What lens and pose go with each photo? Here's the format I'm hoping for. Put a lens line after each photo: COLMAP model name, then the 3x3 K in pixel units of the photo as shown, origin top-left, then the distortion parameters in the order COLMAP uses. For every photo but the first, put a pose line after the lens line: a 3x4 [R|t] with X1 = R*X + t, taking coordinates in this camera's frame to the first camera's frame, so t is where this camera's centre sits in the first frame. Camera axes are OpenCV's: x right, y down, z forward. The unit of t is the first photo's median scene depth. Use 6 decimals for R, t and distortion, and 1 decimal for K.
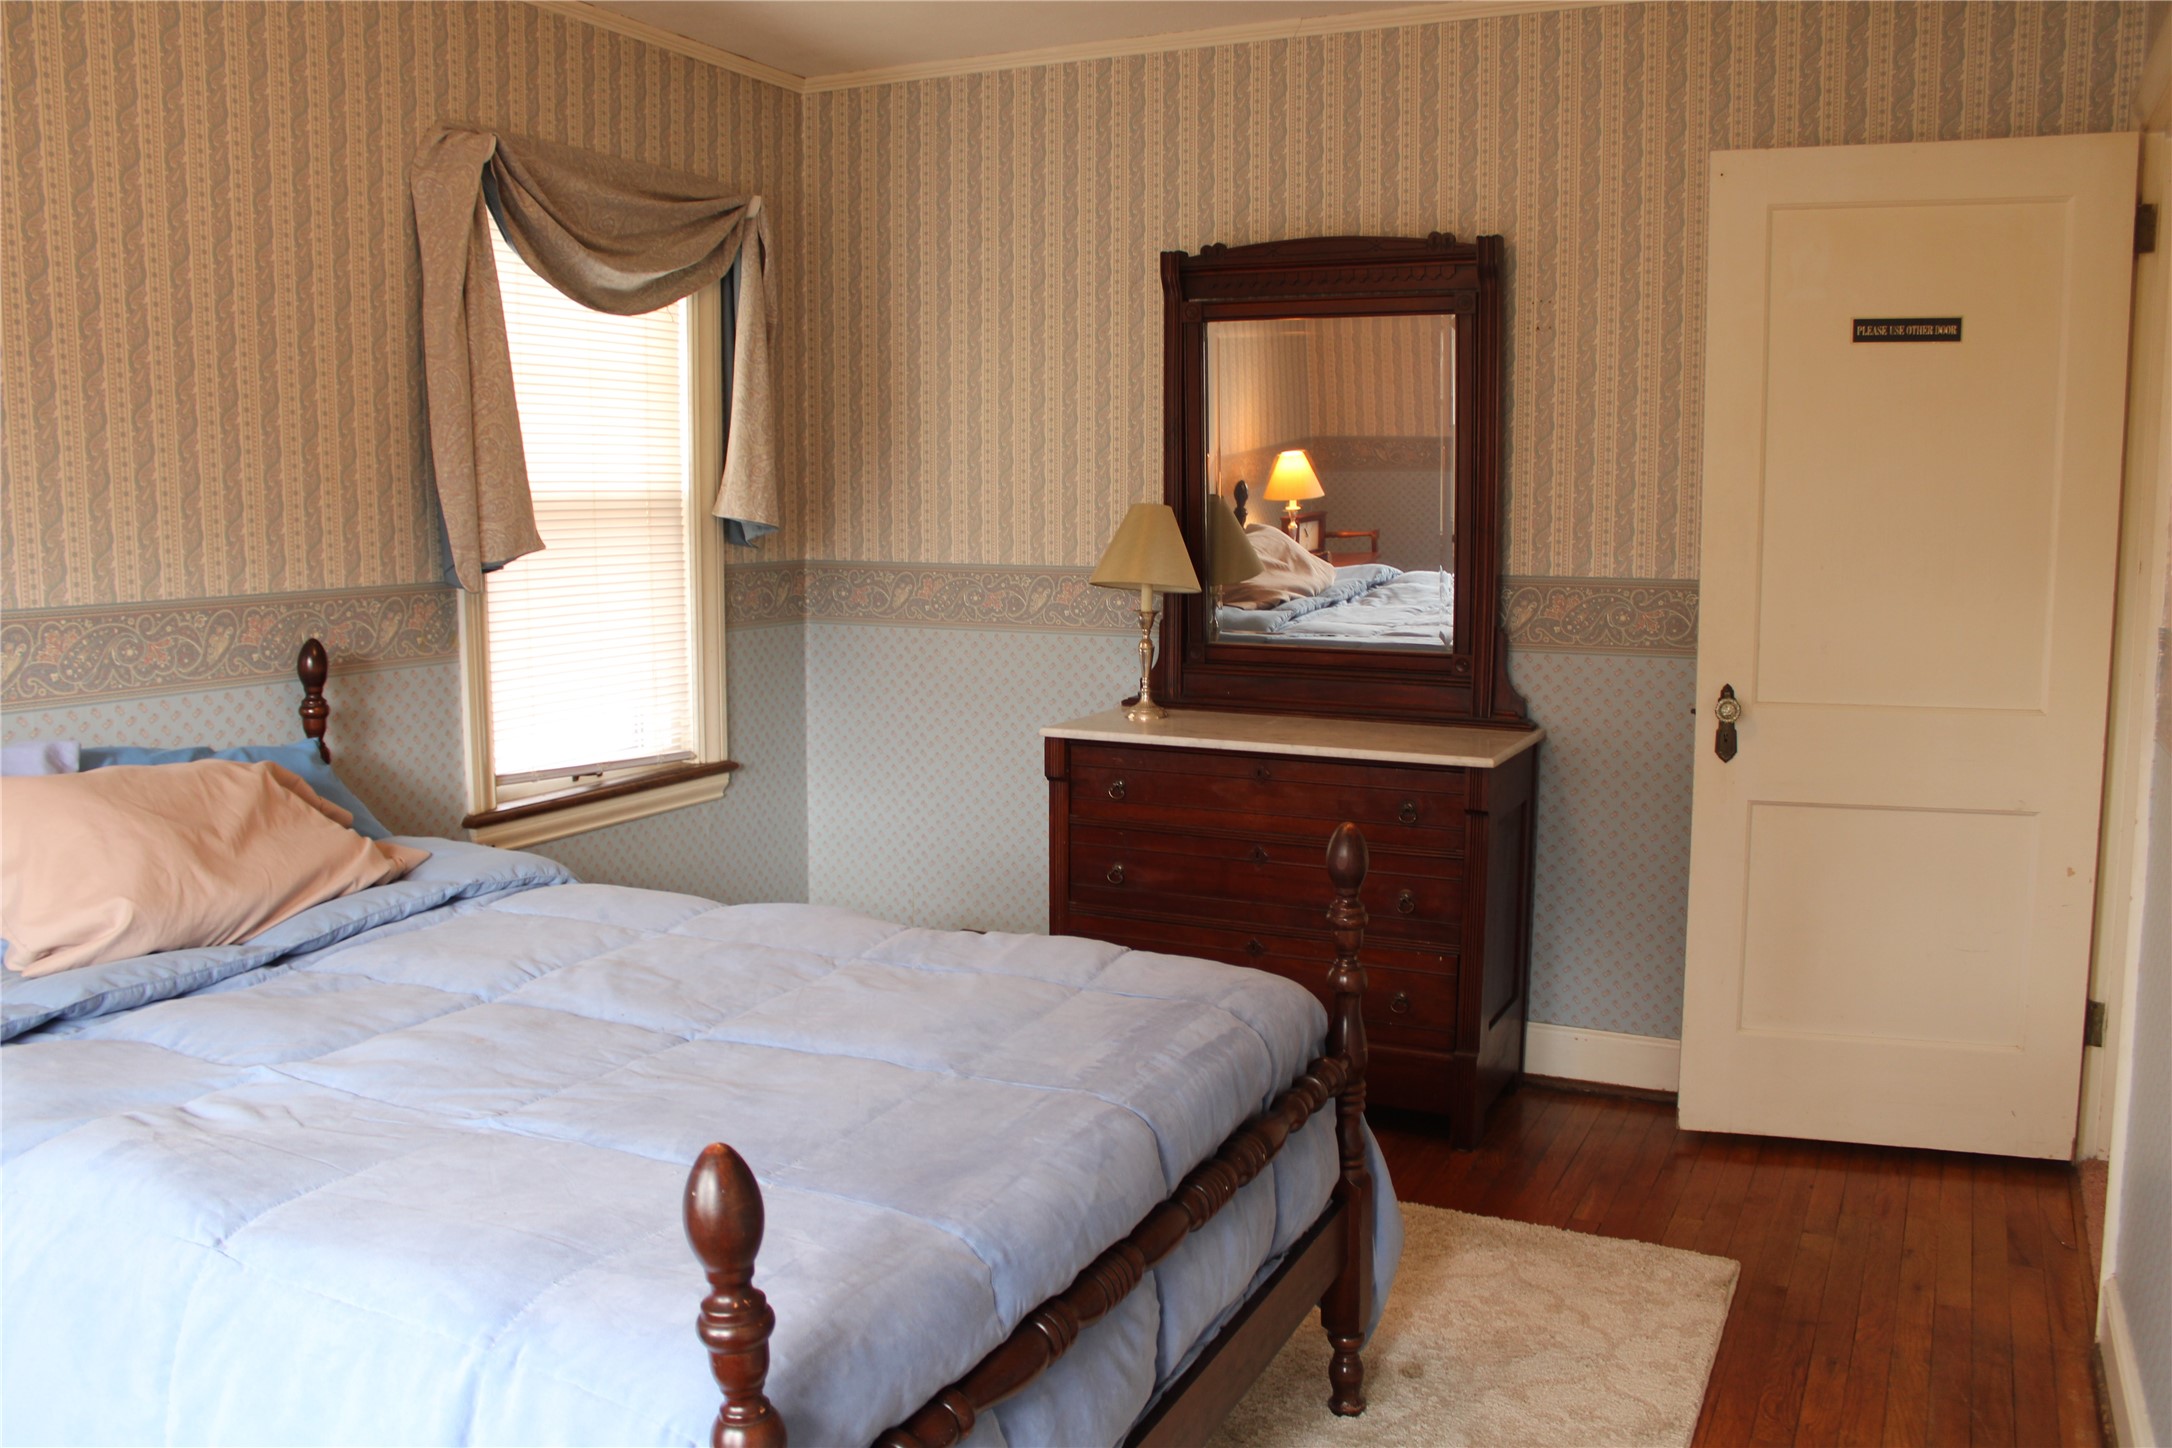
lens RADIAL K [[1802.2, 0, 1092.6], [0, 1802.2, 738.2], [0, 0, 1]] dist [-0.154755, 0.133213]
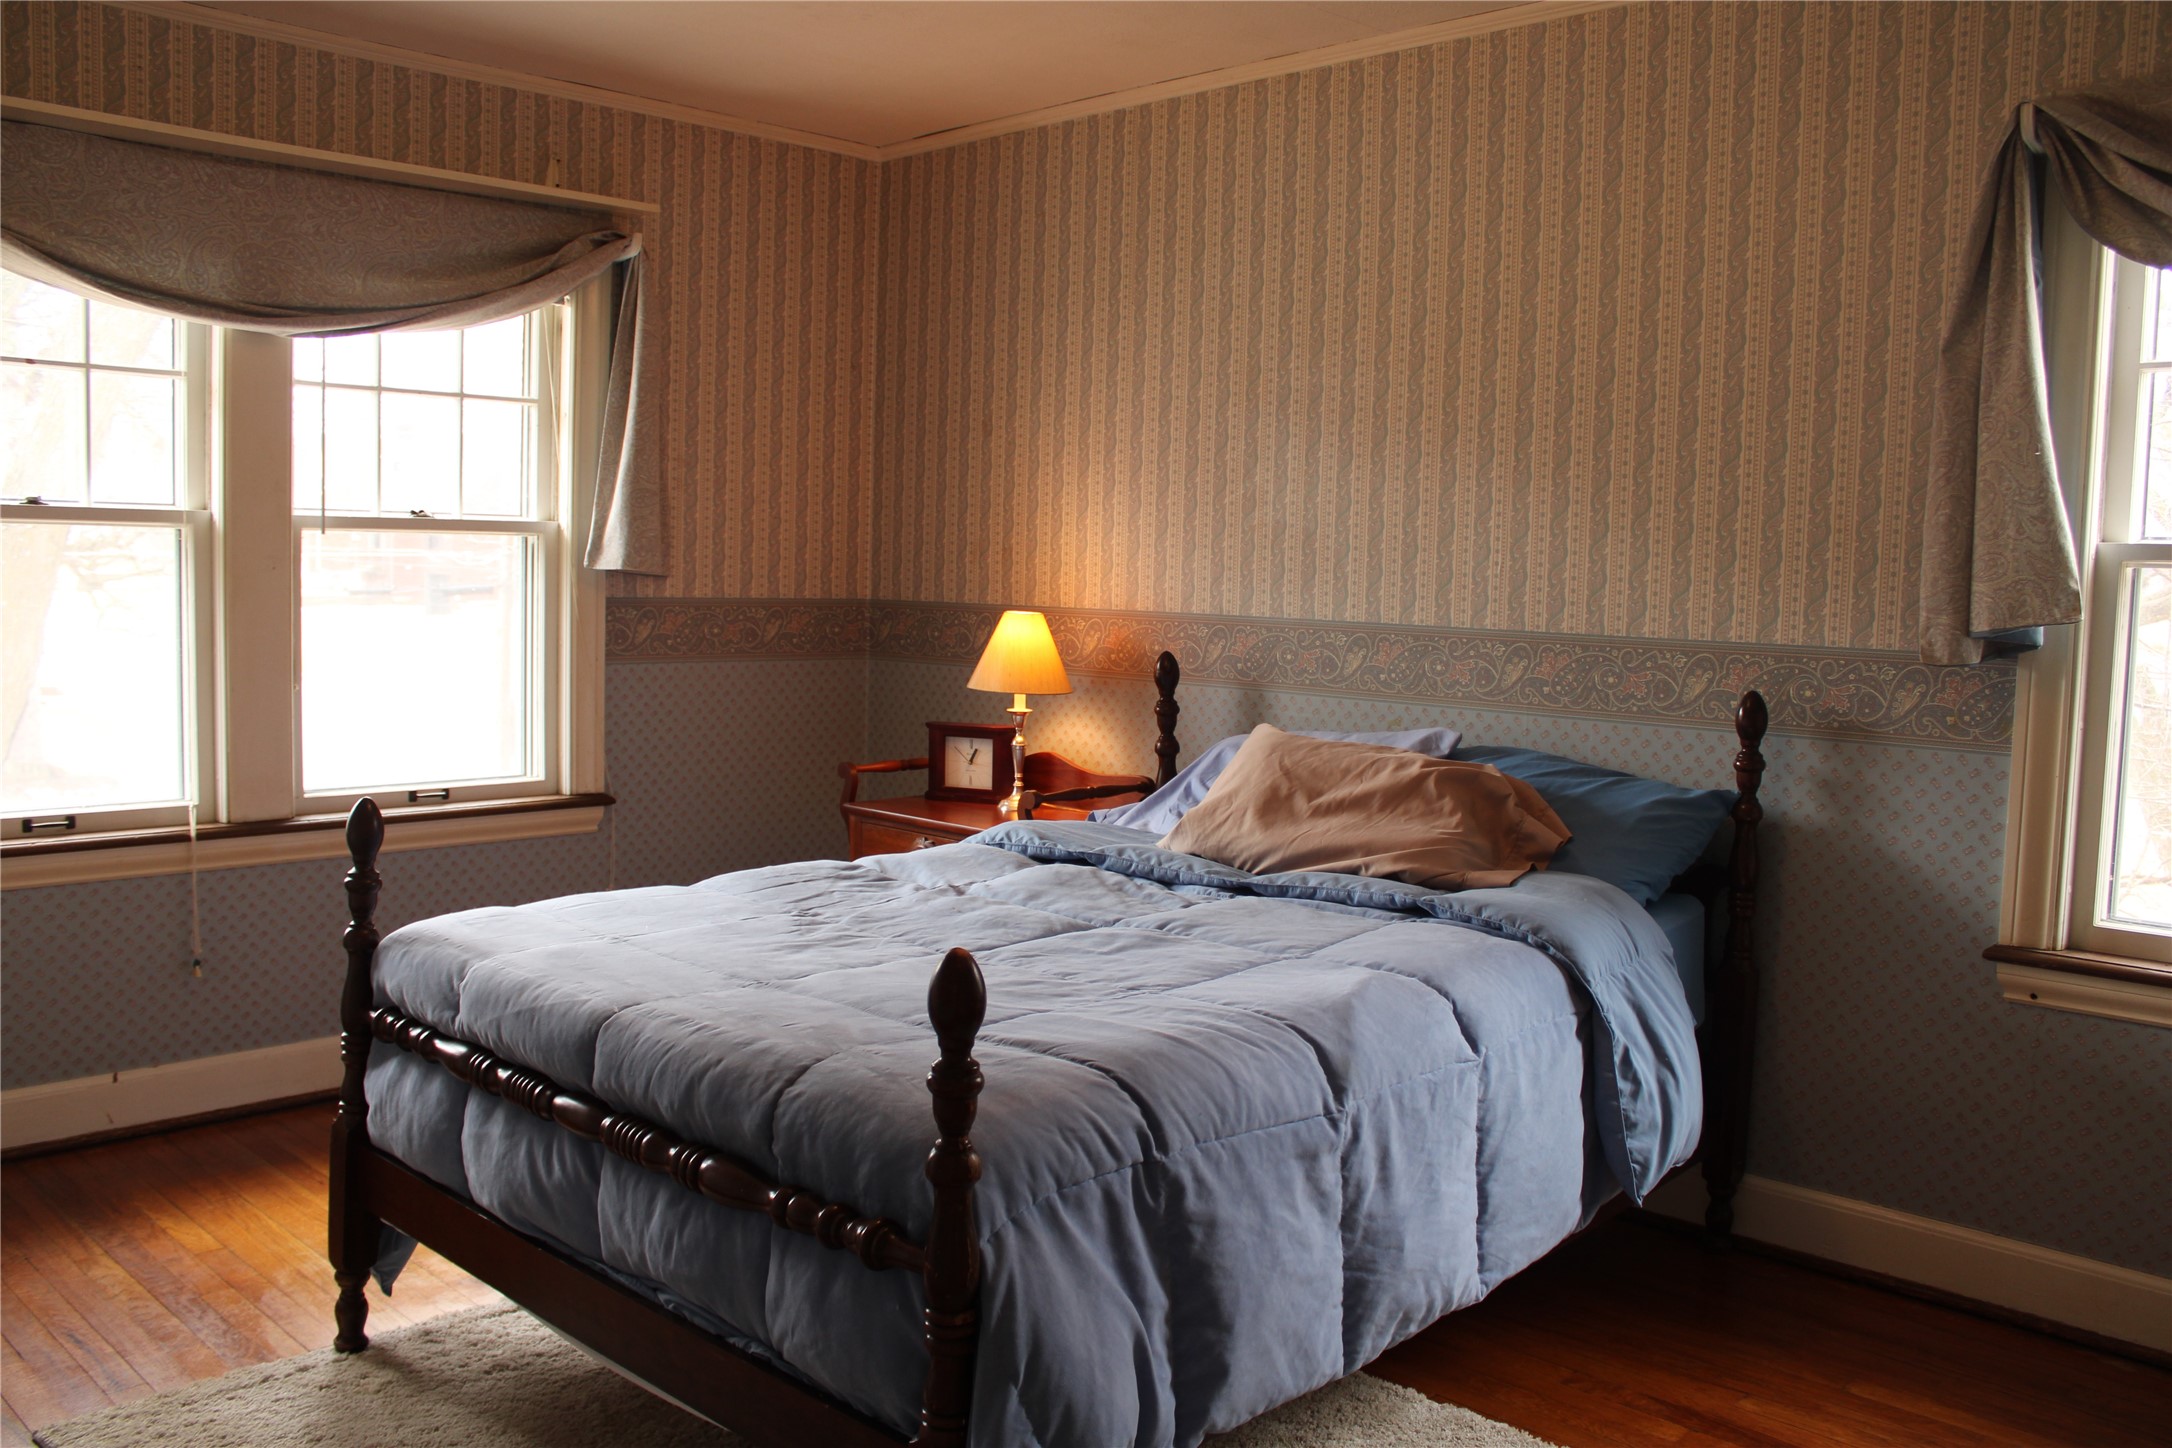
lens RADIAL K [[1802.2, 0, 1091.4], [0, 1802.2, 706.7], [0, 0, 1]] dist [-0.154755, 0.133213]
pose [[-0.335725, 0.093047, -0.937353, 0.595185], [-0.127970, 0.981378, 0.143251, -0.140590], [0.933227, 0.168046, -0.317566, 0.953111]]
